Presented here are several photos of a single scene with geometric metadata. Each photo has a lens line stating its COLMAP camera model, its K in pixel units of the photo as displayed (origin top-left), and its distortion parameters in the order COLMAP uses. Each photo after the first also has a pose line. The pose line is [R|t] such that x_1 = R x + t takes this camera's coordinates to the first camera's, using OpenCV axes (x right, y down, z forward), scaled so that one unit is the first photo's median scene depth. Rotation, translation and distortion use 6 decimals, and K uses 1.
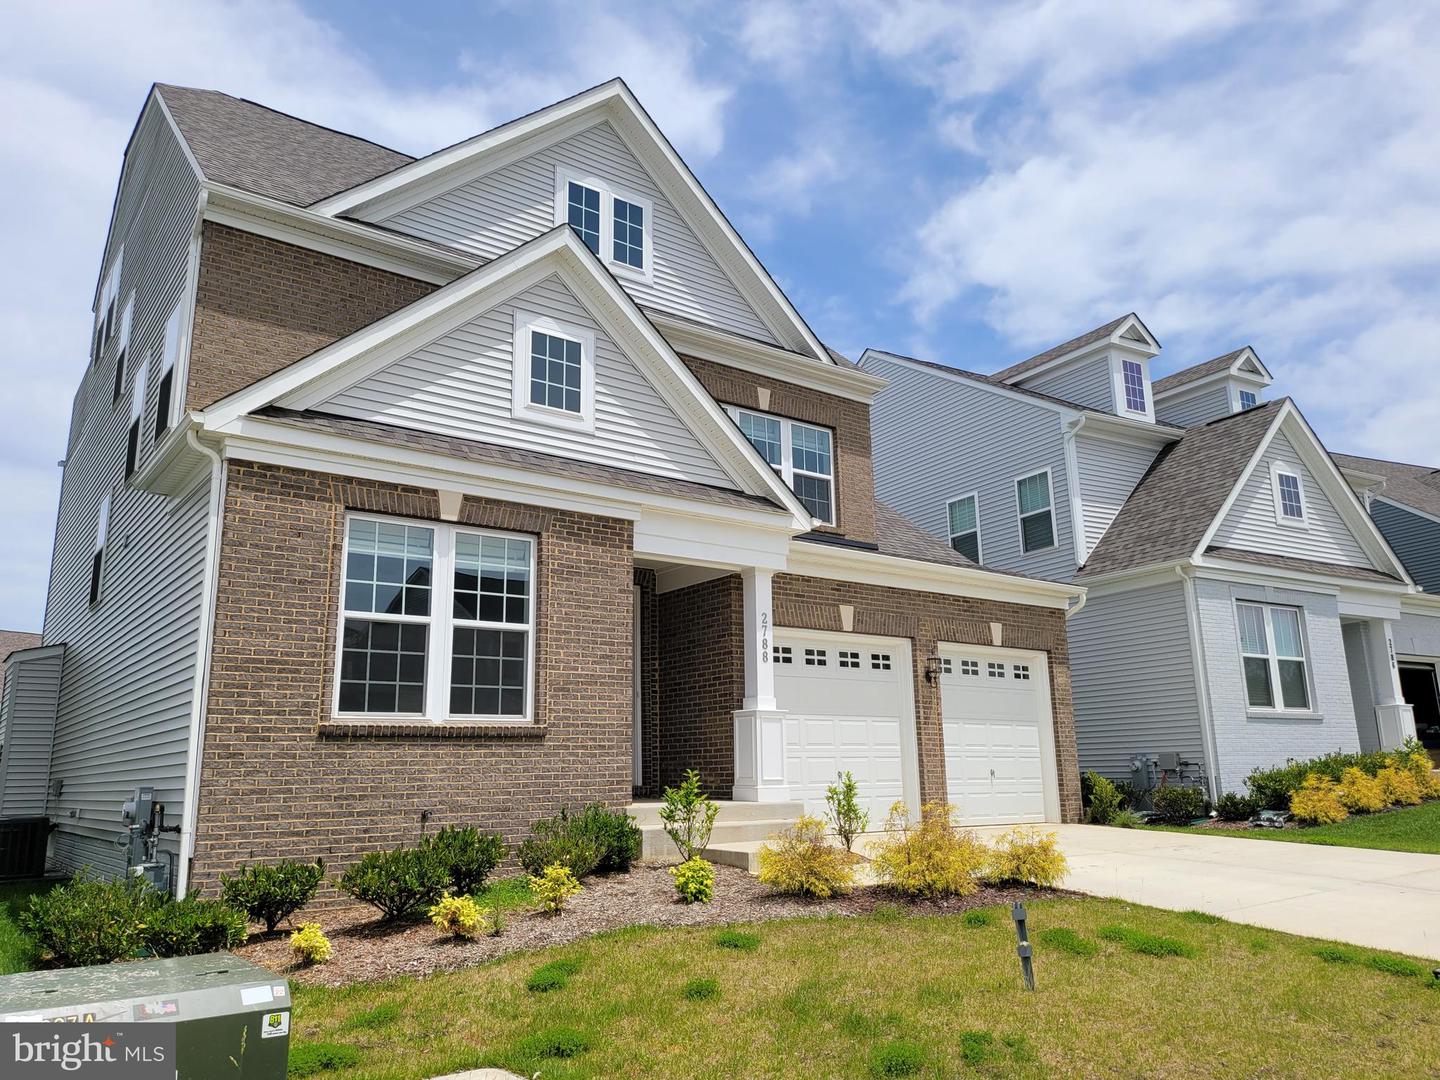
lens RADIAL K [[1060.1, 0, 714.2], [0, 1060.1, 531.8], [0, 0, 1]] dist [0.032160, -0.017867]
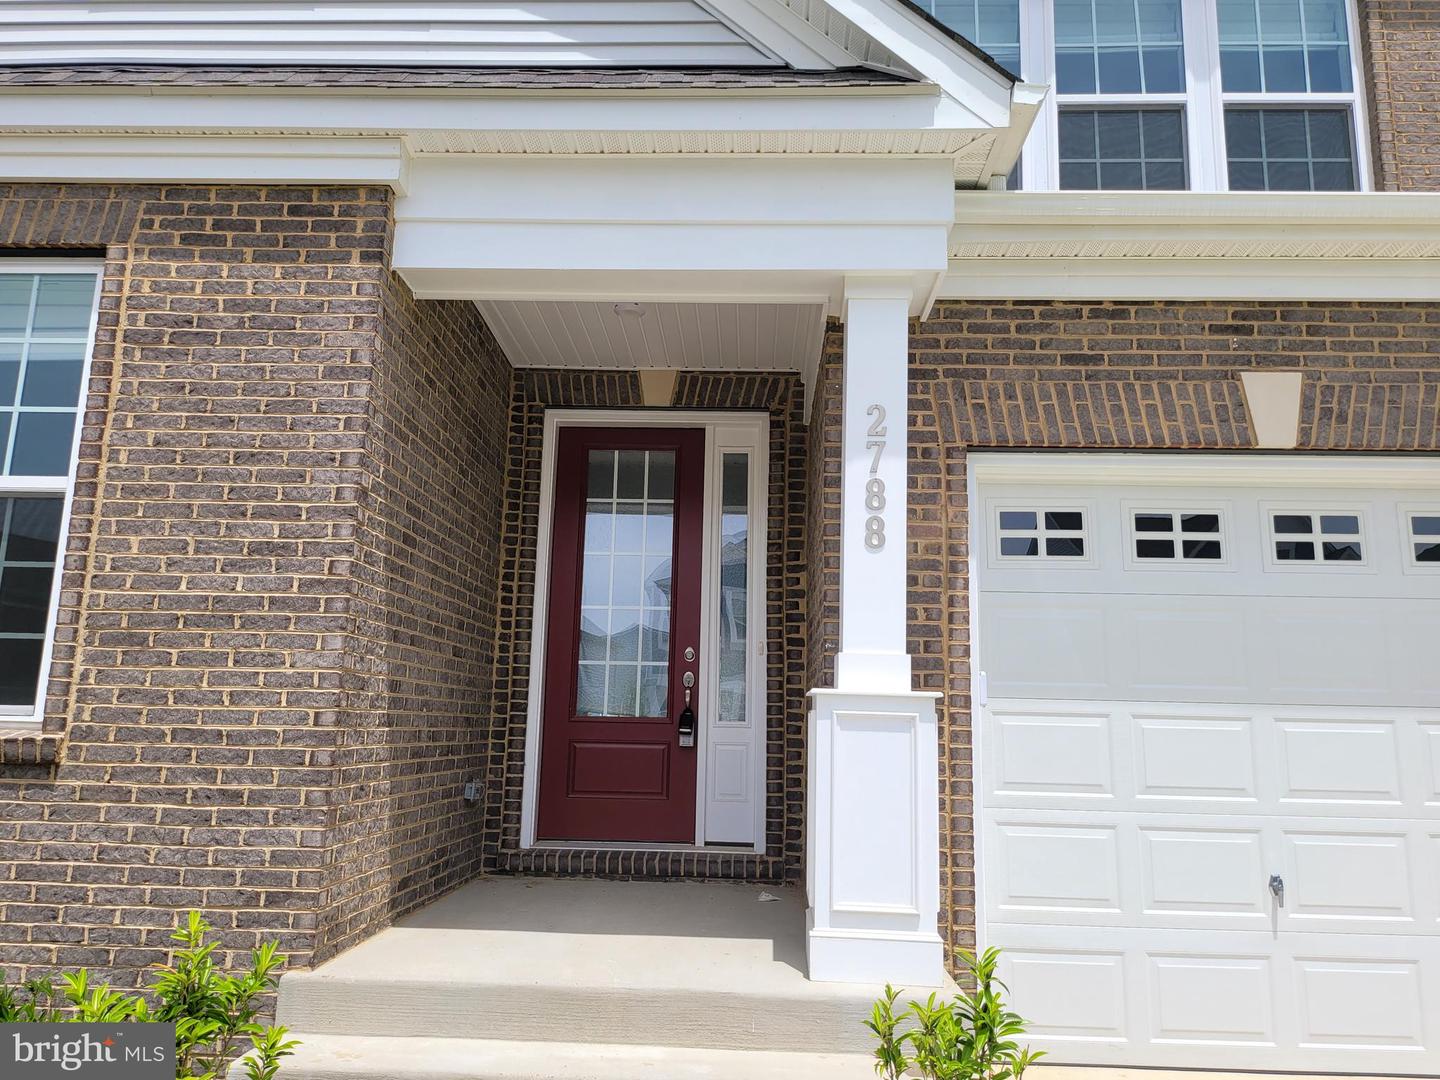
lens RADIAL K [[1060.1, 0, 714.4], [0, 1060.1, 538.6], [0, 0, 1]] dist [0.032160, -0.017867]
pose [[0.774918, -0.077133, -0.627338, 0.242352], [0.105312, 0.994408, 0.007821, 0.124428], [0.623226, -0.072127, 0.778708, 0.788698]]
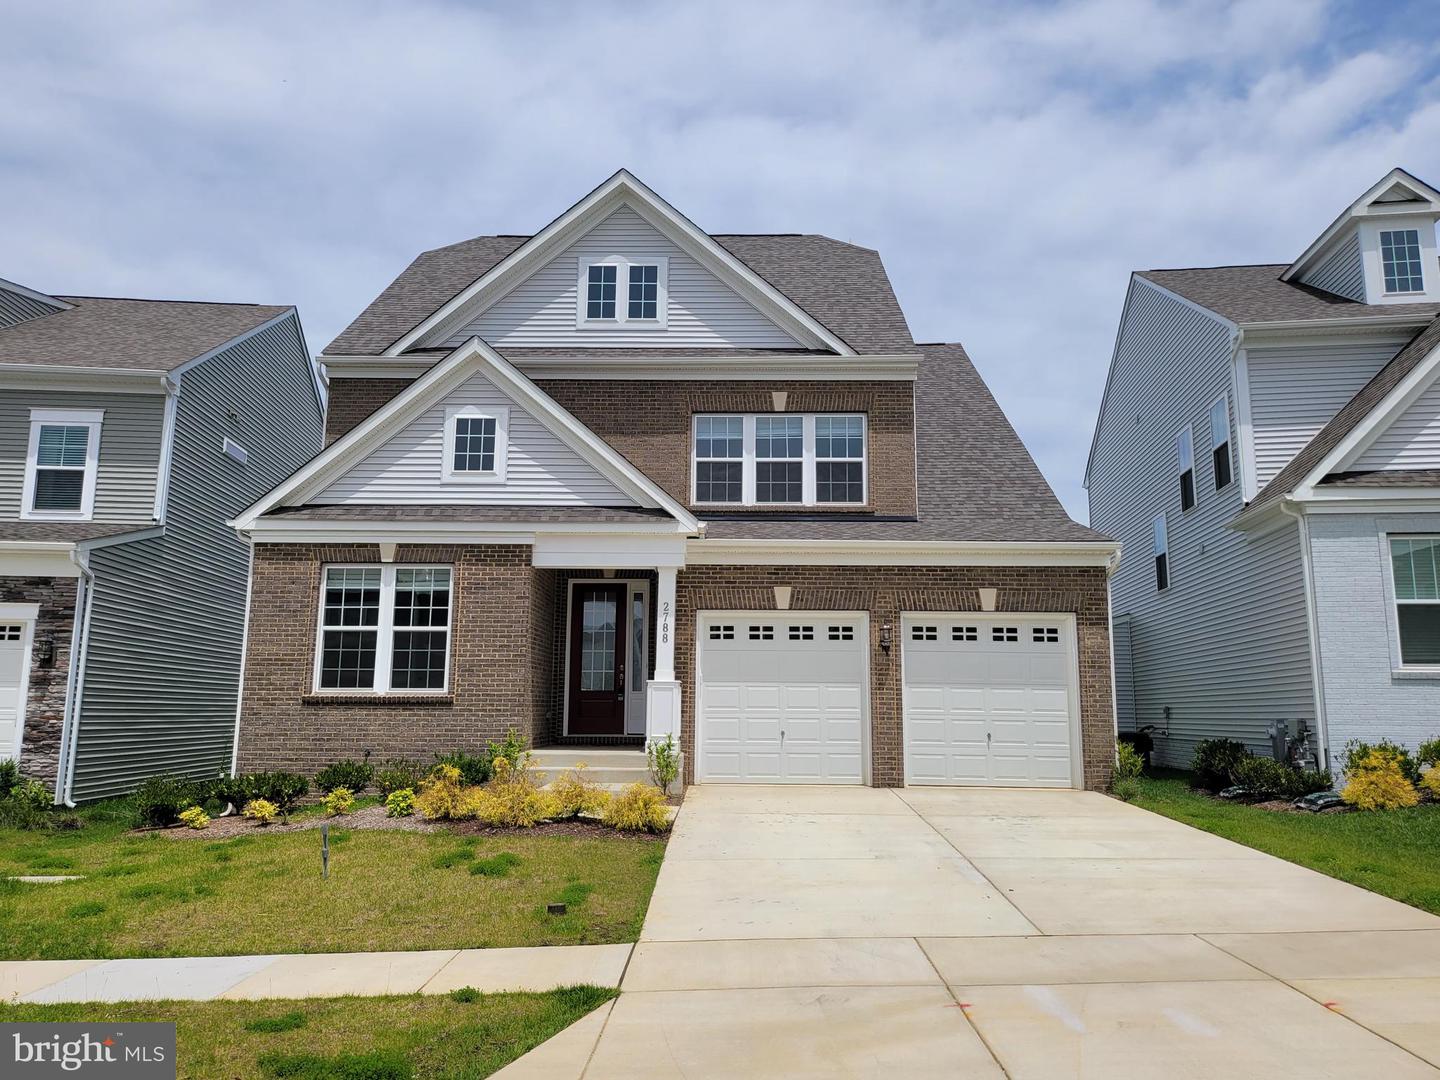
lens RADIAL K [[1060.1, 0, 709.7], [0, 1060.1, 525.3], [0, 0, 1]] dist [0.032160, -0.017867]
pose [[0.784497, -0.086044, -0.614135, 0.959154], [0.119069, 0.992801, 0.013001, -0.025493], [0.608595, -0.083323, 0.789094, 0.071526]]
